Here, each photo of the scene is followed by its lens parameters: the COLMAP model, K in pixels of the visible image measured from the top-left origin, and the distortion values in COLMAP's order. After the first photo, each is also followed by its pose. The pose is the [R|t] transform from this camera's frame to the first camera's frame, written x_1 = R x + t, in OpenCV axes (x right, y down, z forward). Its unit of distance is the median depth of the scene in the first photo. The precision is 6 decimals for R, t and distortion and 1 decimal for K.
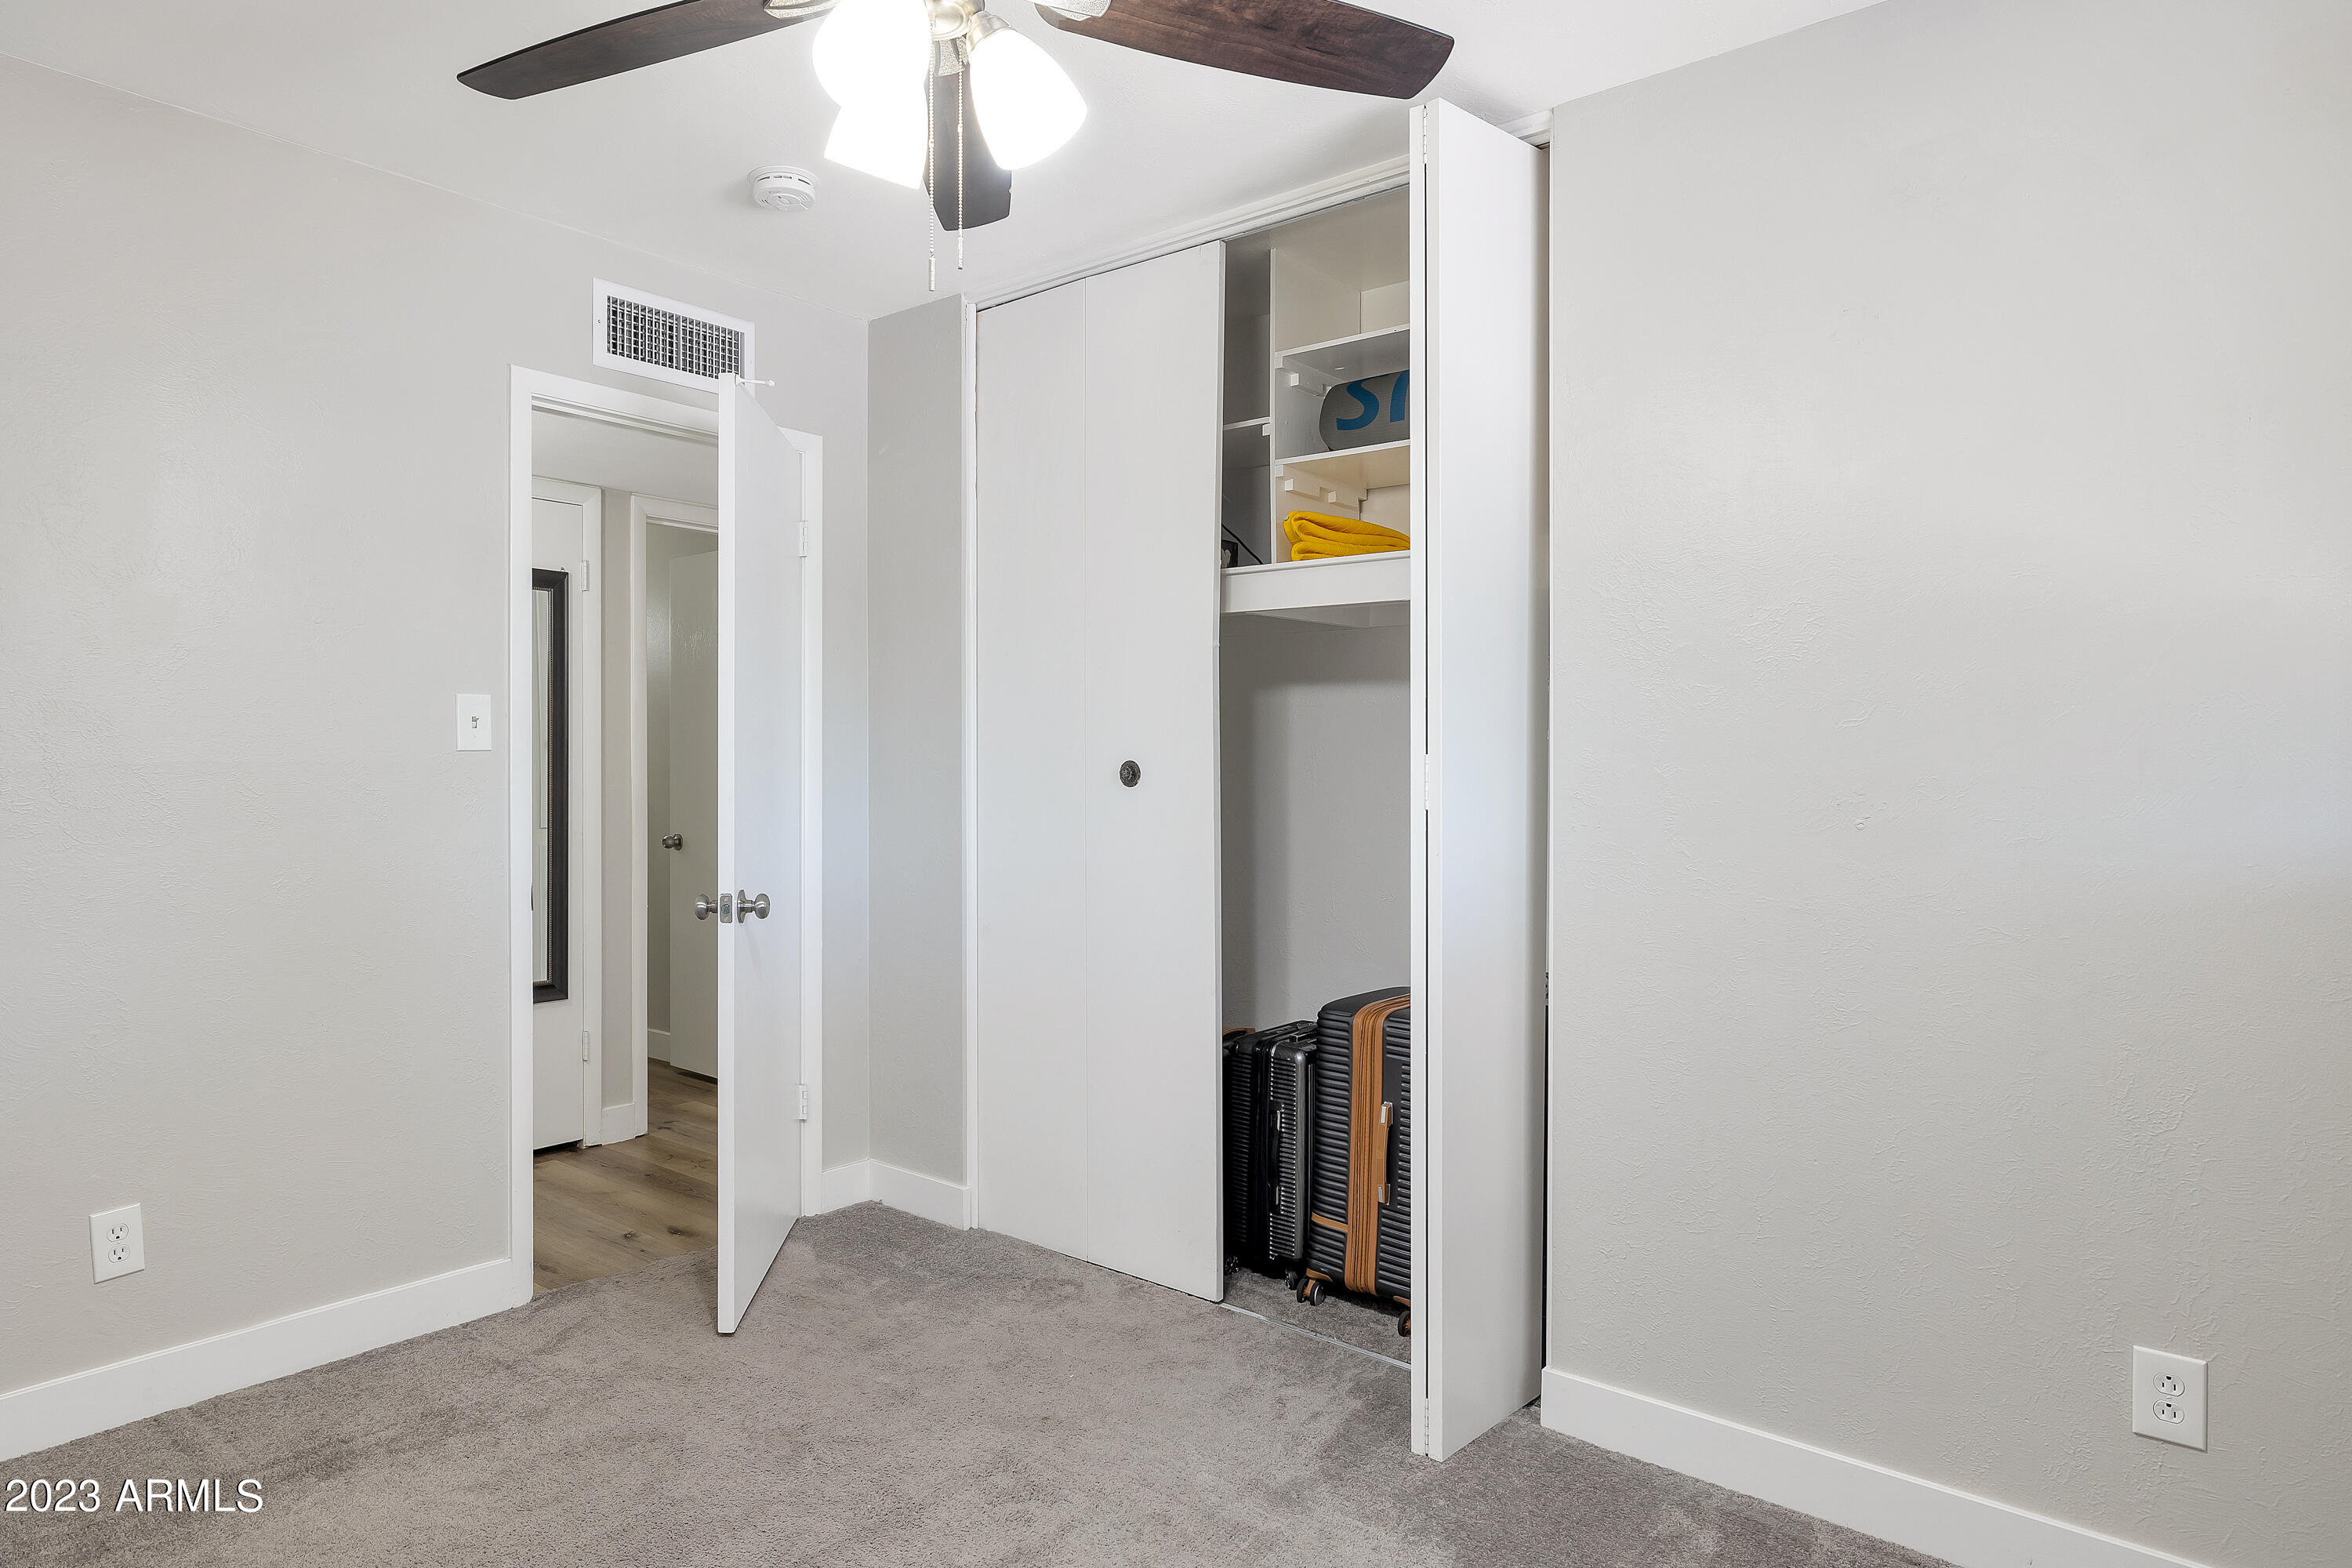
lens RADIAL K [[1541.4, 0, 1173.3], [0, 1541.4, 762.0], [0, 0, 1]] dist [-0.001549, -0.000101]
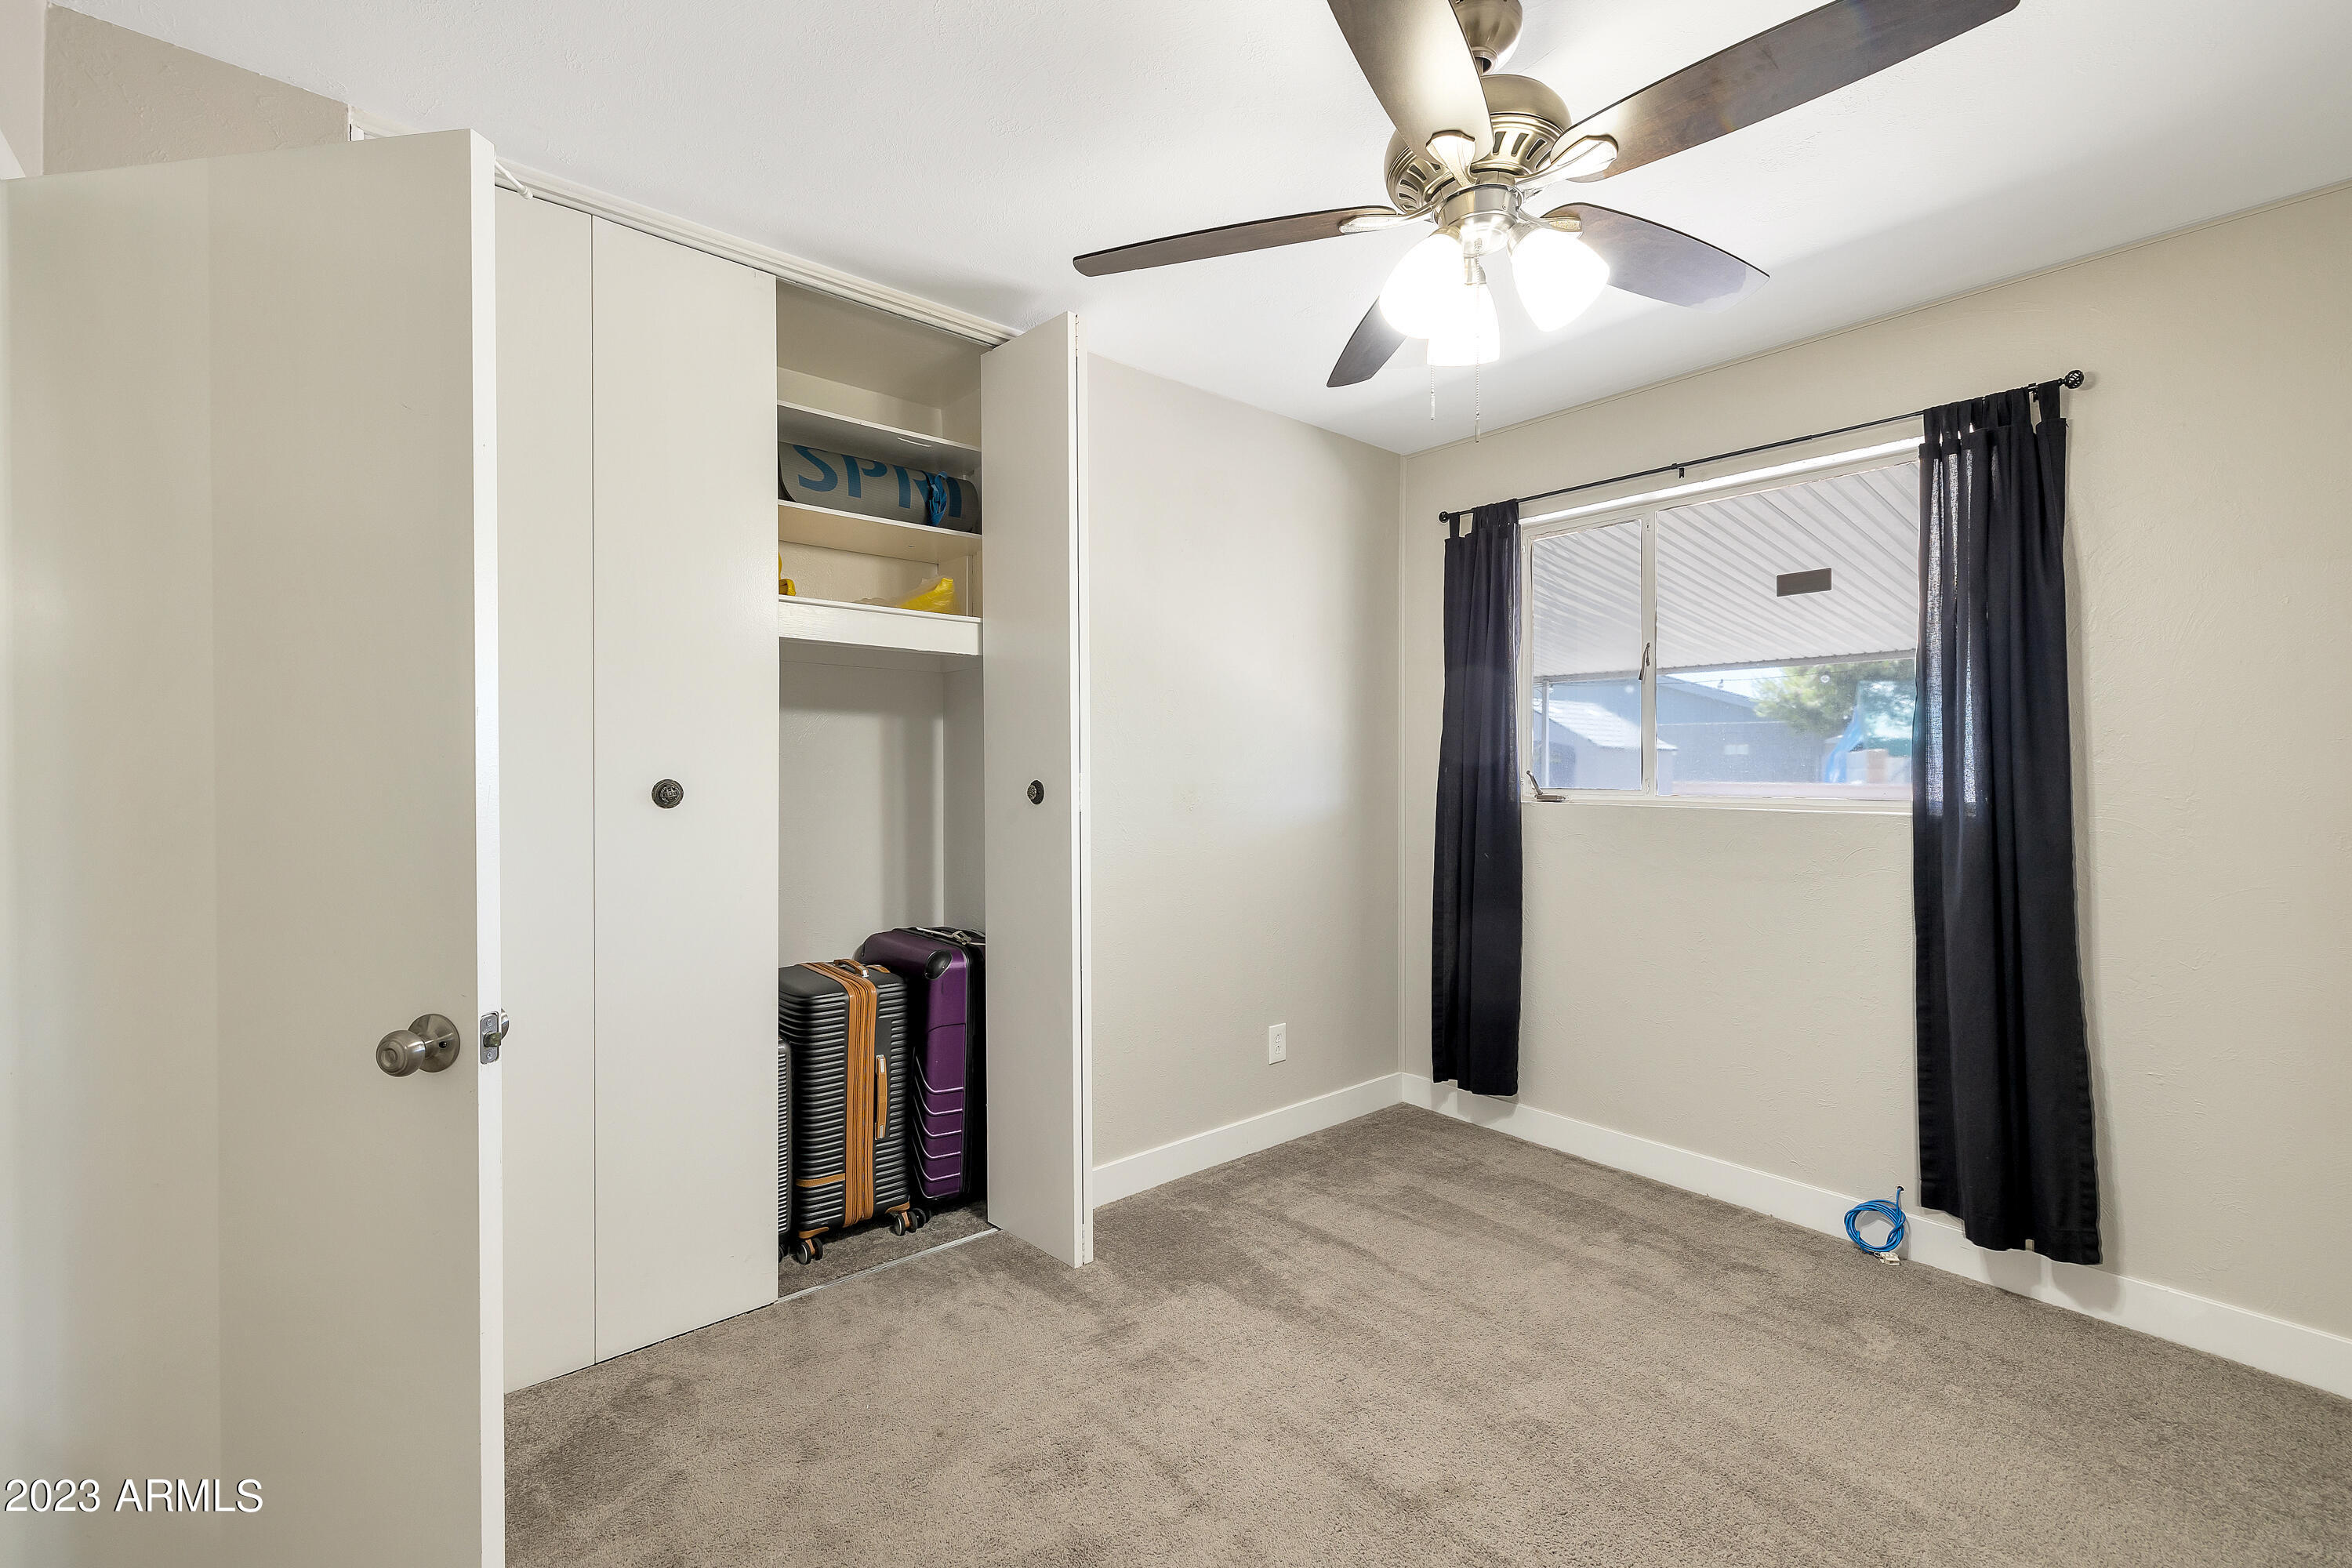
lens RADIAL K [[1002.3, 0, 1165.0], [0, 1002.3, 764.3], [0, 0, 1]] dist [0.001128, 0.000280]
pose [[0.135213, -0.001587, 0.990815, -0.659783], [0.000964, 0.999998, 0.001470, -0.012149], [-0.990816, 0.000756, 0.135215, 0.709620]]
